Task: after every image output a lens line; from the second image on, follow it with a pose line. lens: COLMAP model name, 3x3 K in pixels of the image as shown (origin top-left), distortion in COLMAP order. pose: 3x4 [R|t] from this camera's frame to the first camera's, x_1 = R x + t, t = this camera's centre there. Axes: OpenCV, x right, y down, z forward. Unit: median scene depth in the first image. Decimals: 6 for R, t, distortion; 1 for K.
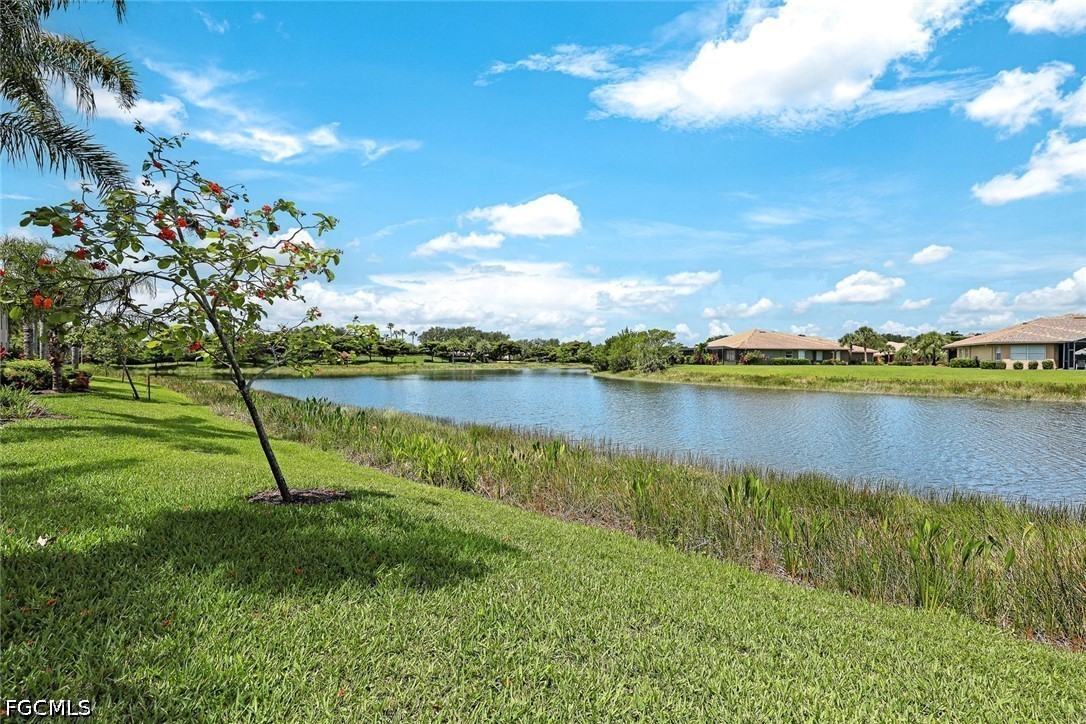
lens RADIAL K [[441.1, 0, 542.5], [0, 441.1, 360.5], [0, 0, 1]] dist [-0.001073, 0.000082]
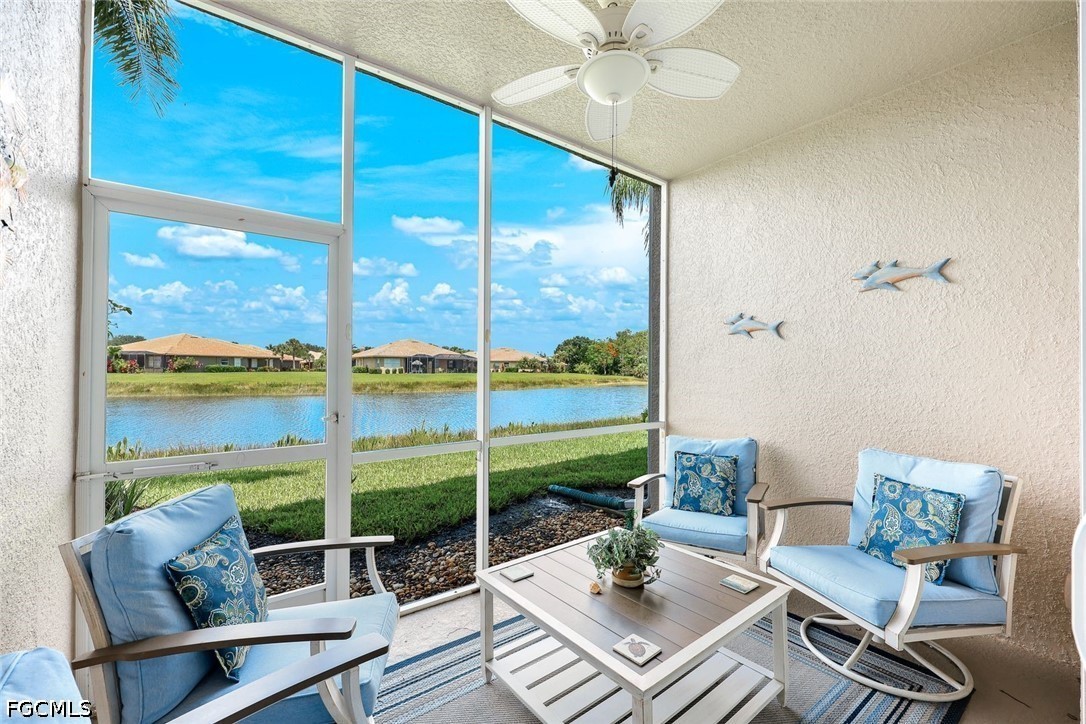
lens RADIAL K [[441.1, 0, 547.0], [0, 441.1, 361.5], [0, 0, 1]] dist [-0.001073, 0.000082]
pose [[0.385107, 0.009751, 0.922821, -0.098541], [-0.000710, 0.999947, -0.010269, -0.004402], [-0.922872, 0.003299, 0.385093, -0.083564]]
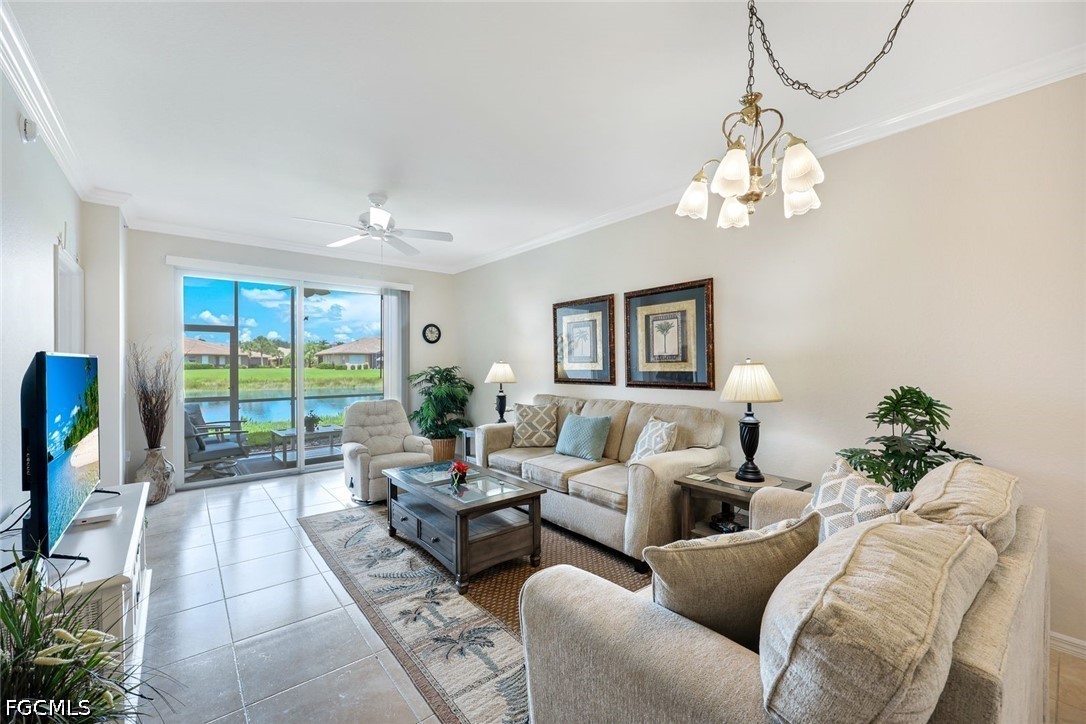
lens RADIAL K [[441.1, 0, 540.2], [0, 441.1, 358.9], [0, 0, 1]] dist [-0.001073, 0.000082]
pose [[0.360585, -0.003655, 0.932719, -0.121191], [0.006428, 0.999978, 0.001433, -0.010963], [-0.932704, 0.005478, 0.360601, -0.149181]]
